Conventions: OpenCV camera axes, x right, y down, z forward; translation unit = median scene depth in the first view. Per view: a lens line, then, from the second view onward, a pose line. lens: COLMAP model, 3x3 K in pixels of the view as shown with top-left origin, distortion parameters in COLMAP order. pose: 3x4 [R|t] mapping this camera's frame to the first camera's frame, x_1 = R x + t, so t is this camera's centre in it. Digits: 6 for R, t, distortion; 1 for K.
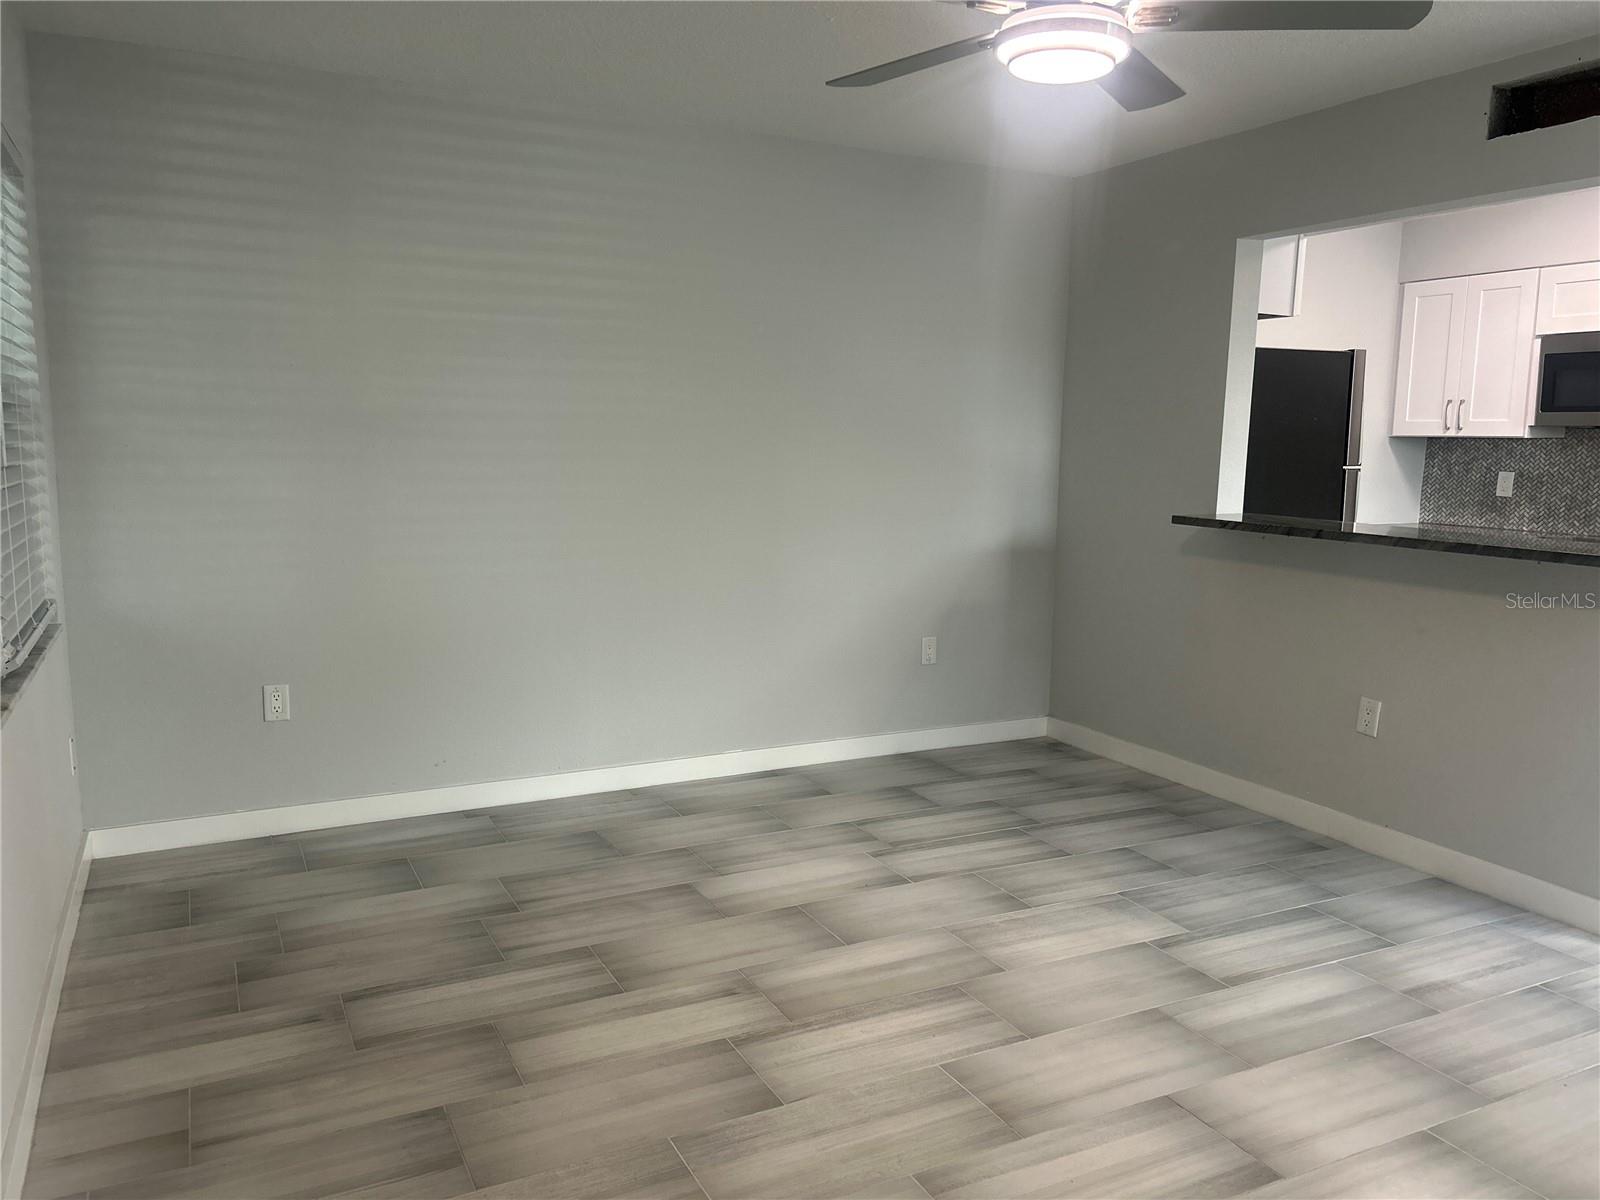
lens RADIAL K [[1212.7, 0, 804.8], [0, 1212.7, 610.8], [0, 0, 1]] dist [0.075113, -0.077521]
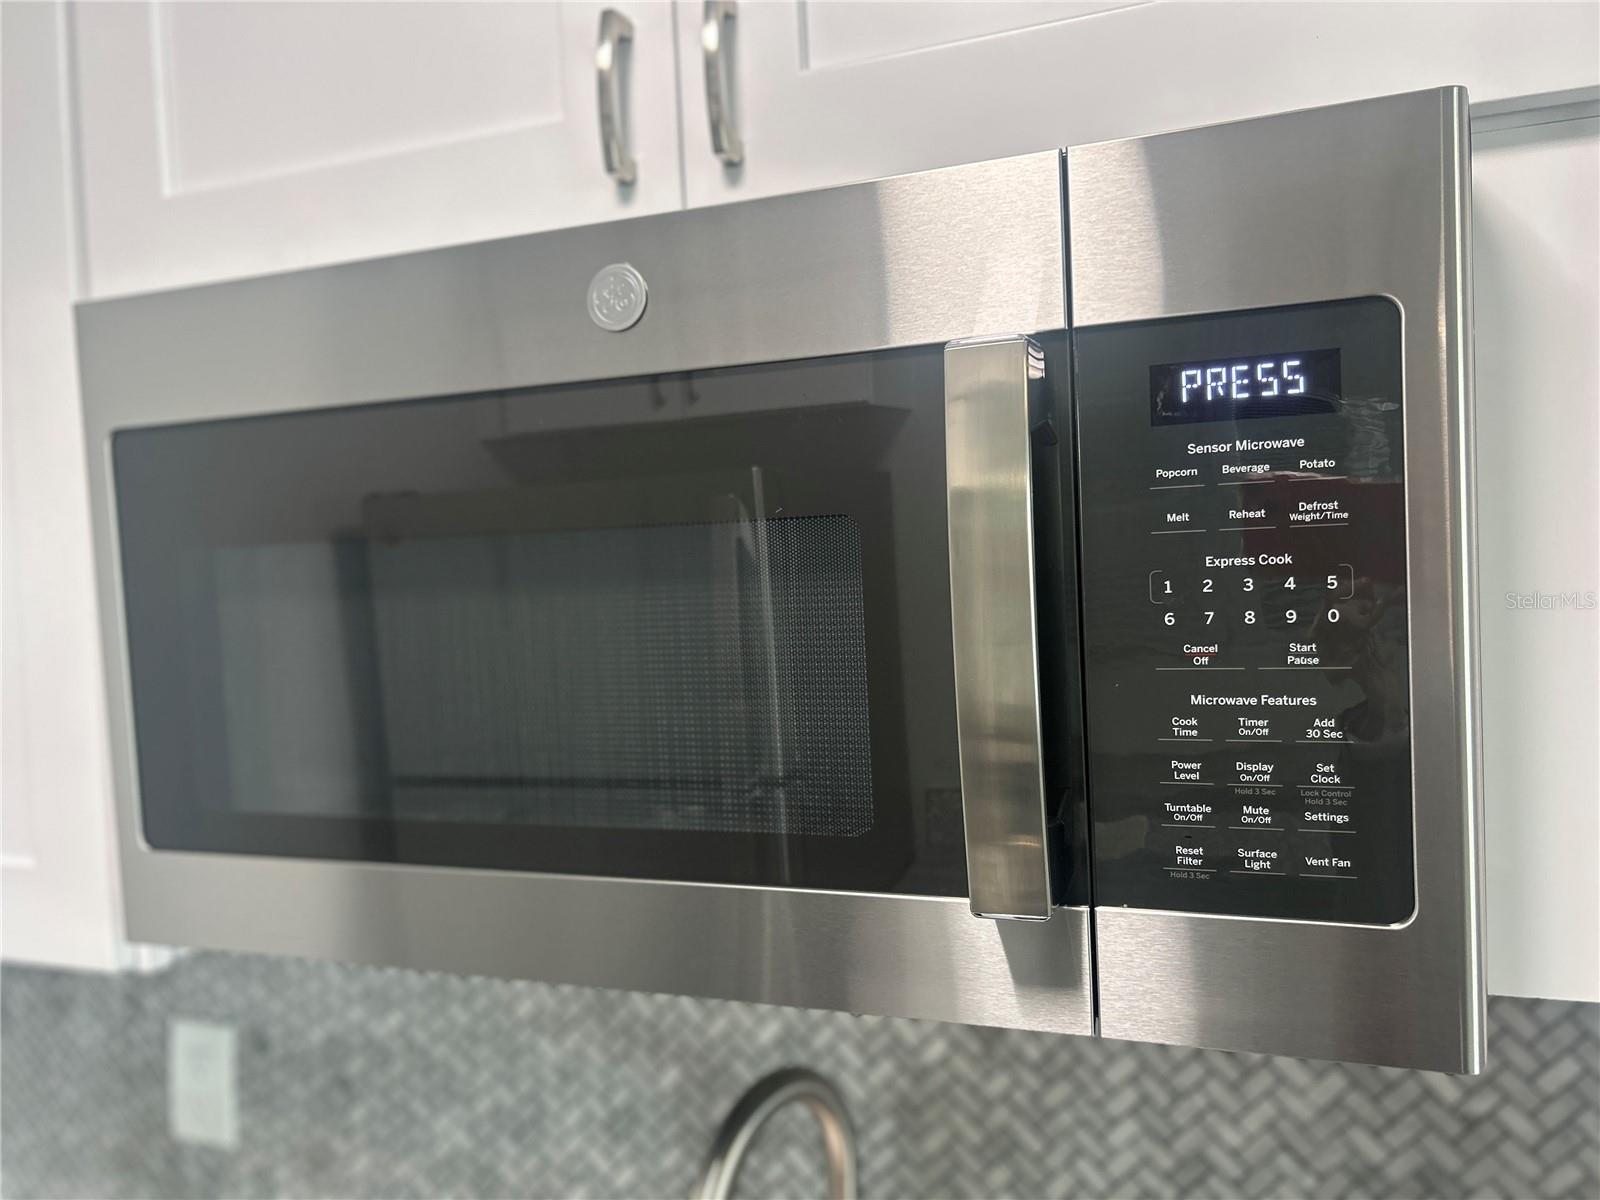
lens RADIAL K [[1212.7, 0, 786.4], [0, 1212.7, 614.2], [0, 0, 1]] dist [0.075113, -0.077521]
pose [[0.746510, -0.060657, 0.662604, 0.631617], [0.146773, 0.986318, -0.075067, -0.186947], [-0.648984, 0.153290, 0.745199, 0.955569]]
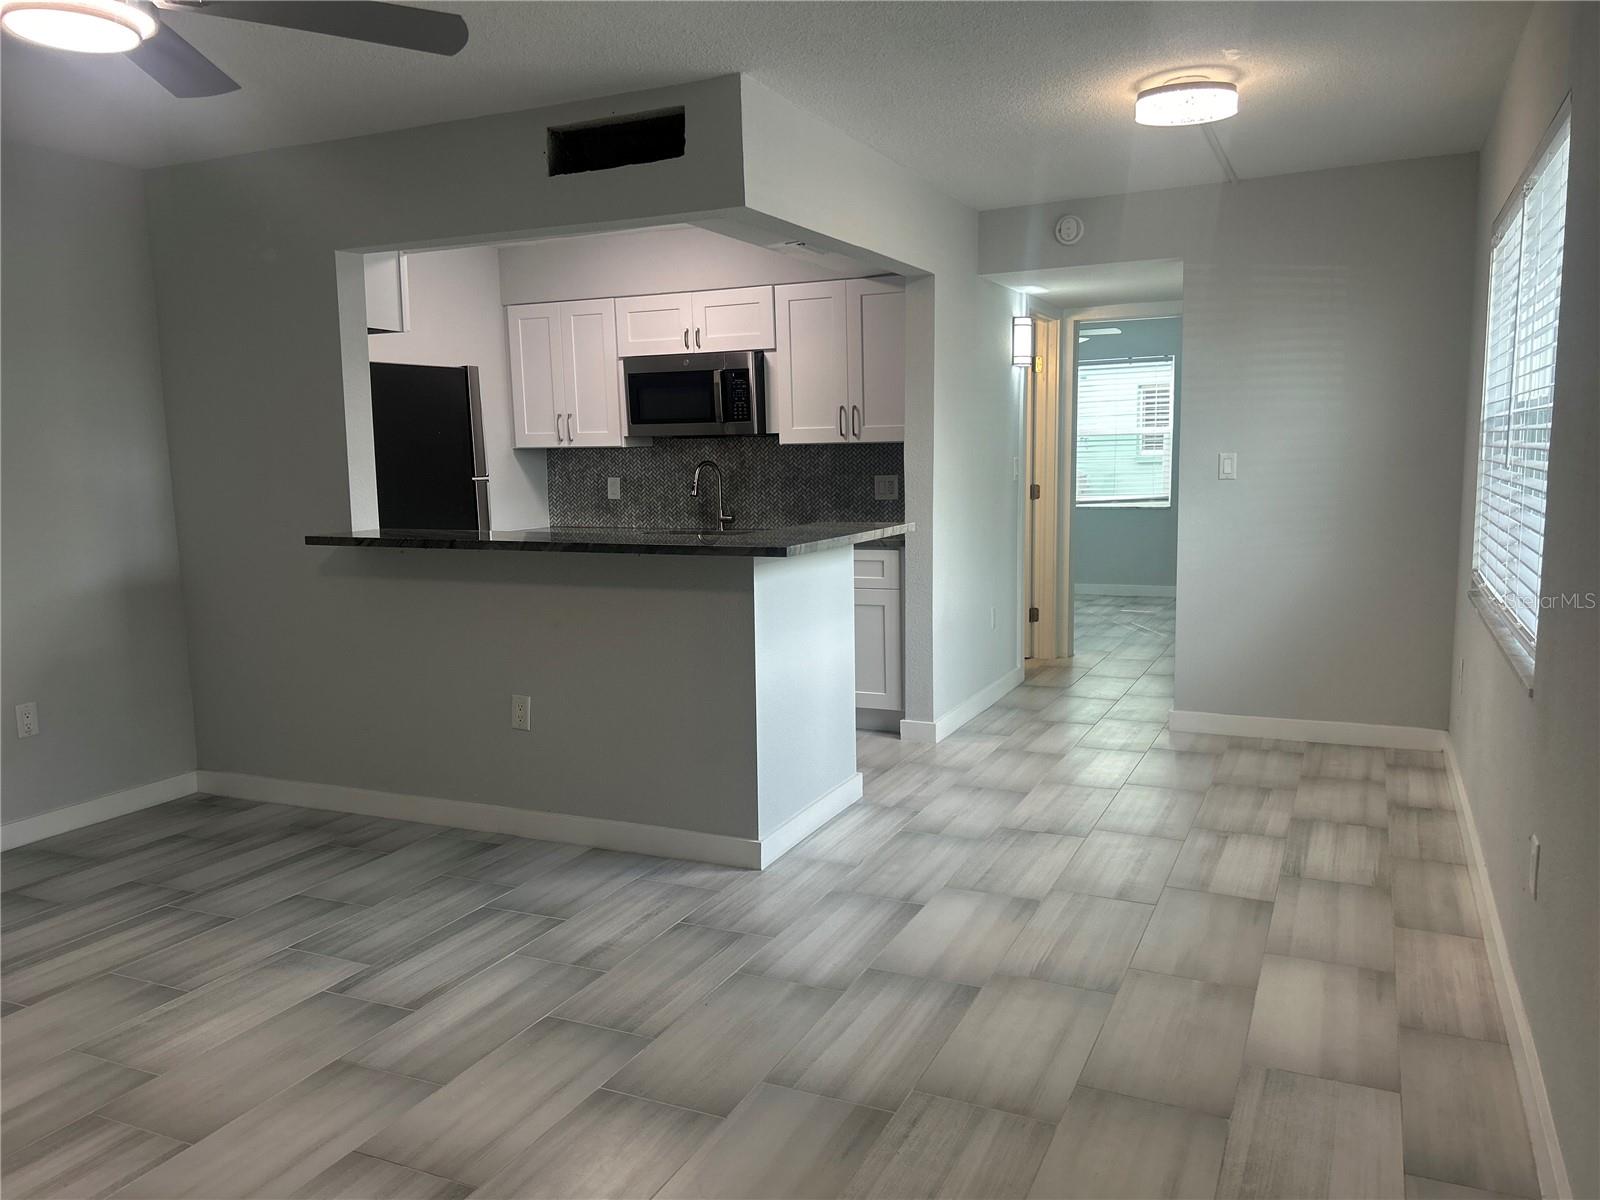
lens RADIAL K [[1212.7, 0, 803.9], [0, 1212.7, 605.0], [0, 0, 1]] dist [0.075113, -0.077521]
pose [[0.789962, -0.109231, 0.603348, 0.024211], [0.120610, 0.992461, 0.021762, 0.000860], [-0.601176, 0.055578, 0.797181, 0.010423]]
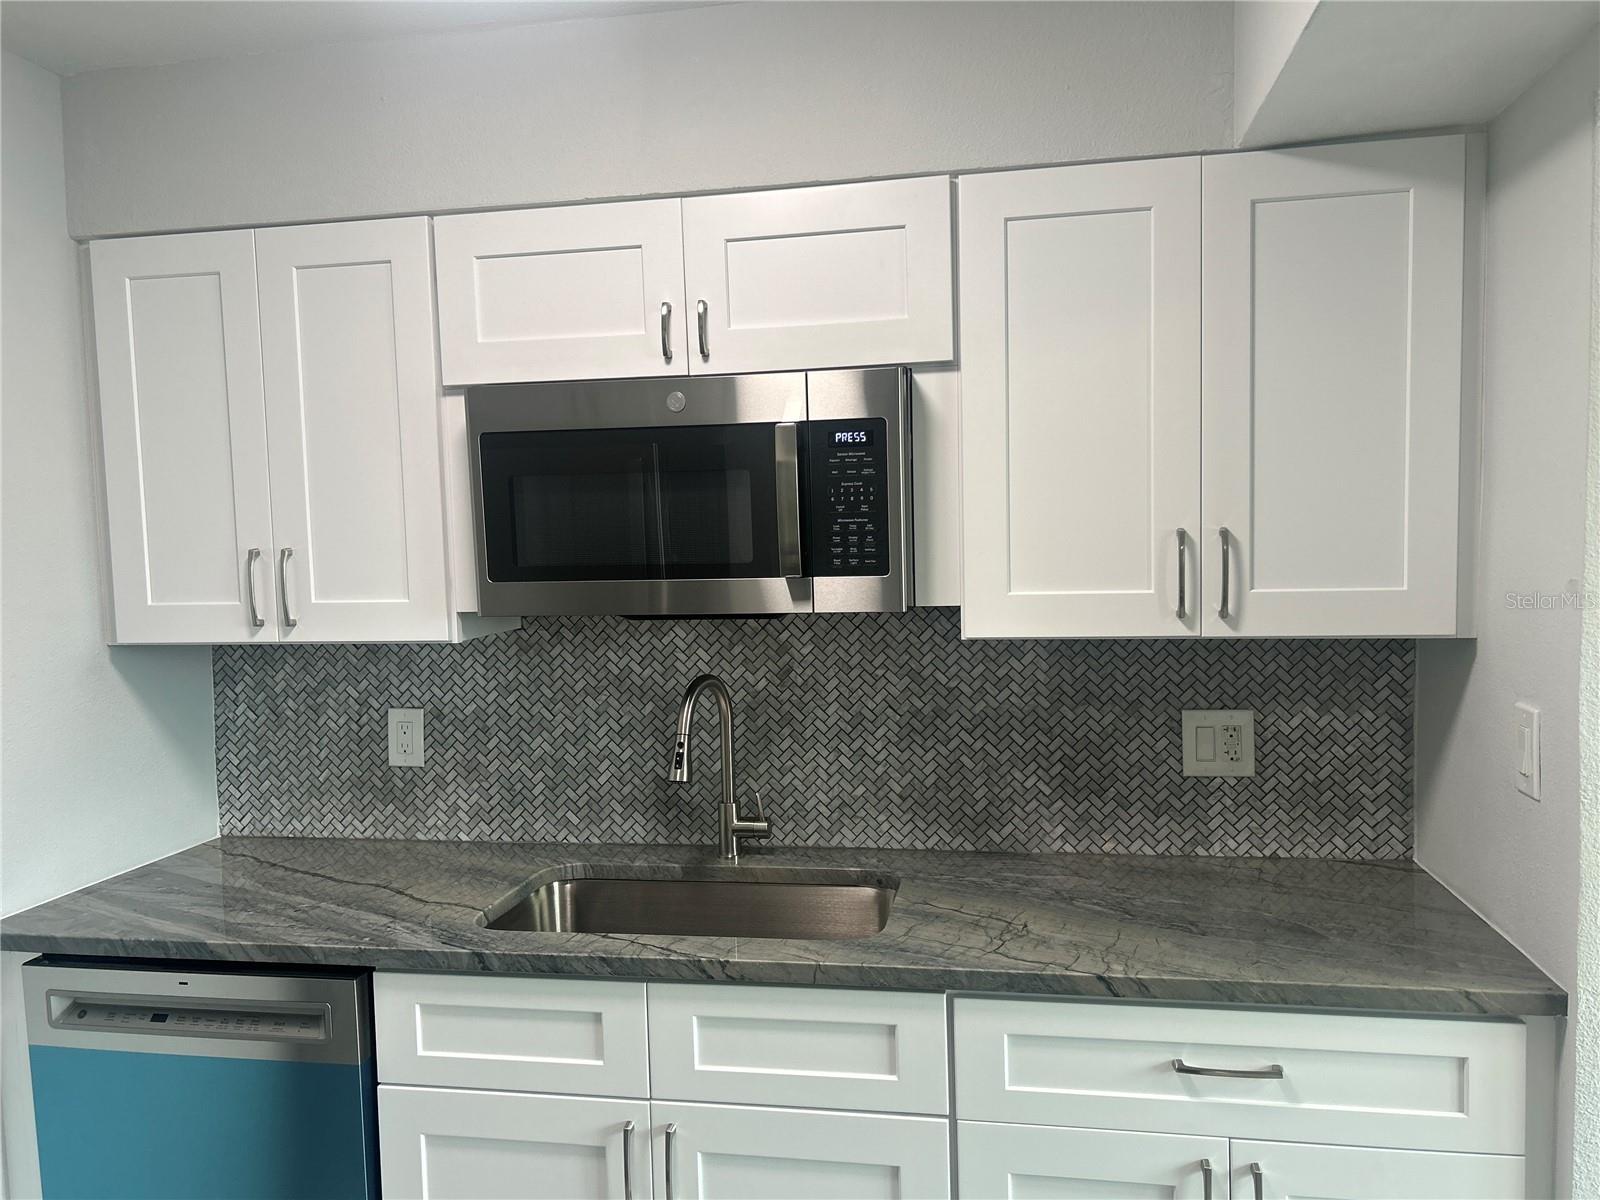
lens RADIAL K [[1212.7, 0, 798.5], [0, 1212.7, 601.5], [0, 0, 1]] dist [0.075113, -0.077521]
pose [[0.613769, -0.076428, 0.785778, 0.398950], [0.151684, 0.988176, -0.022366, -0.148316], [-0.774777, 0.132917, 0.618104, 0.775997]]
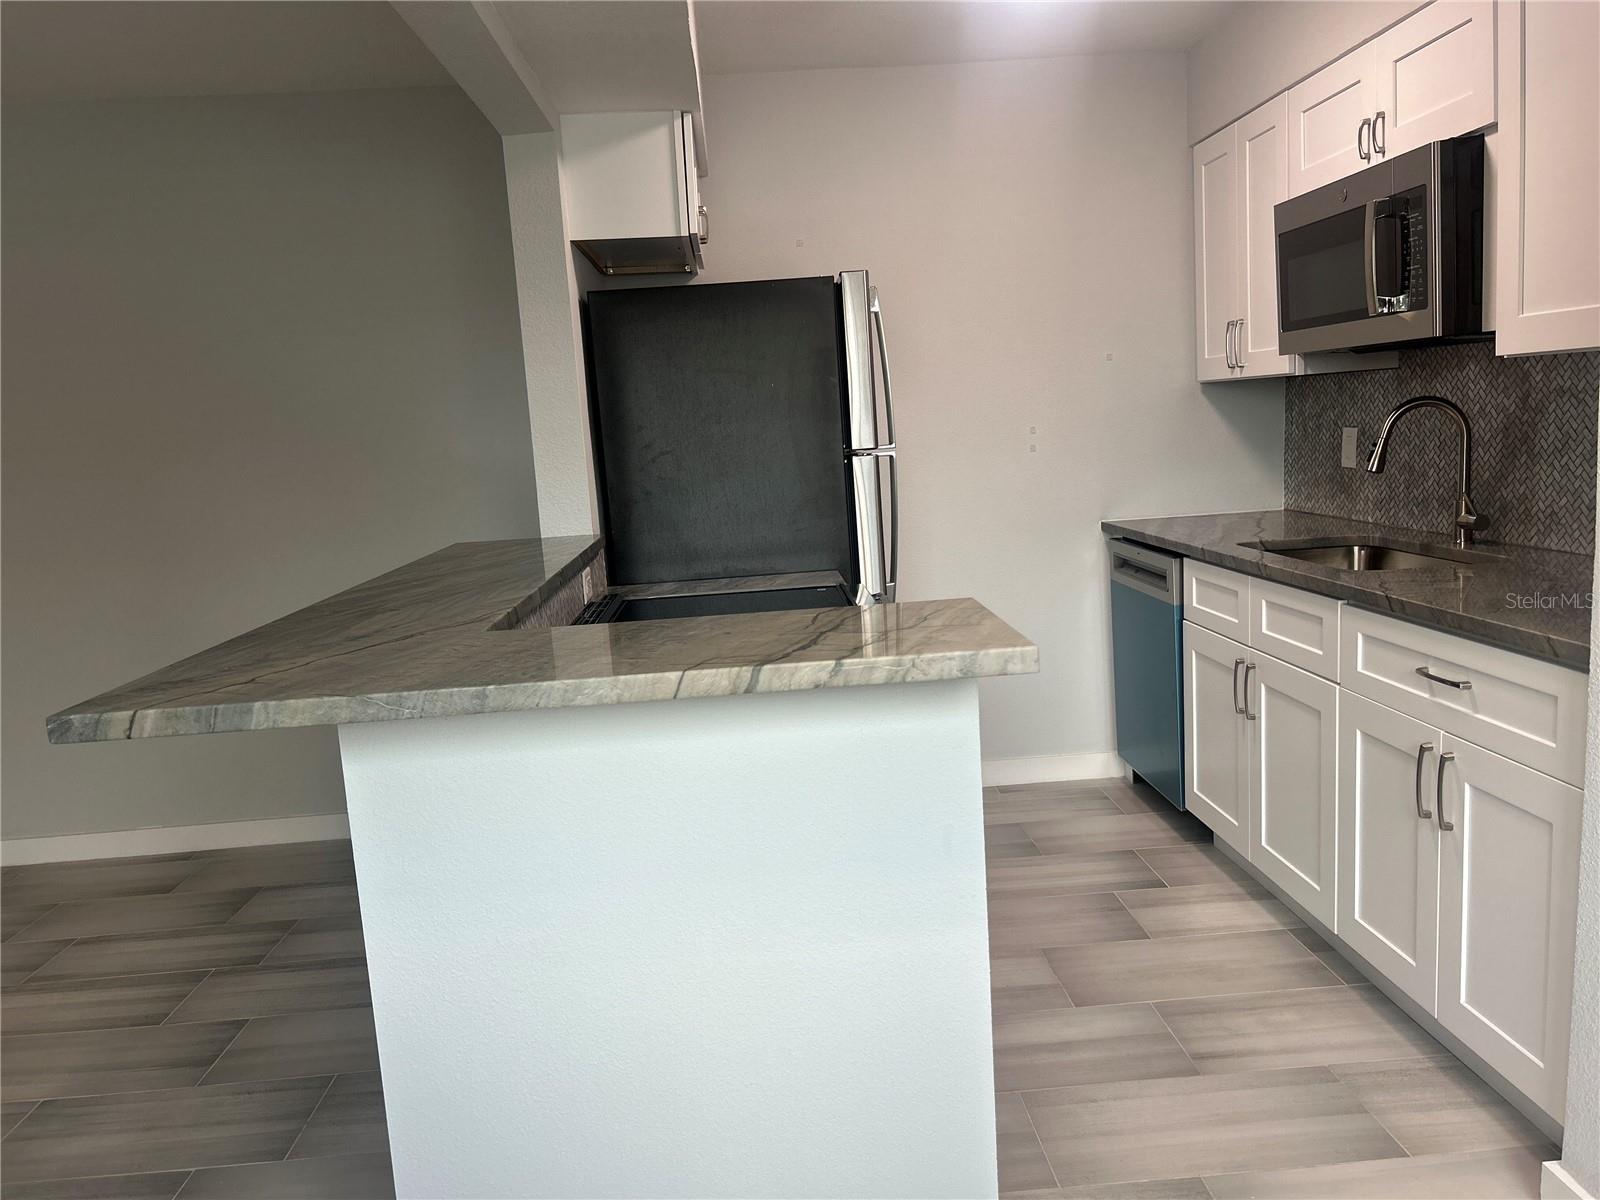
lens RADIAL K [[1212.7, 0, 802.9], [0, 1212.7, 599.9], [0, 0, 1]] dist [0.075113, -0.077521]
pose [[0.912546, -0.008324, -0.408888, 0.706806], [0.012285, 0.999900, 0.007060, -0.042177], [0.408789, -0.011465, 0.912557, 0.400896]]
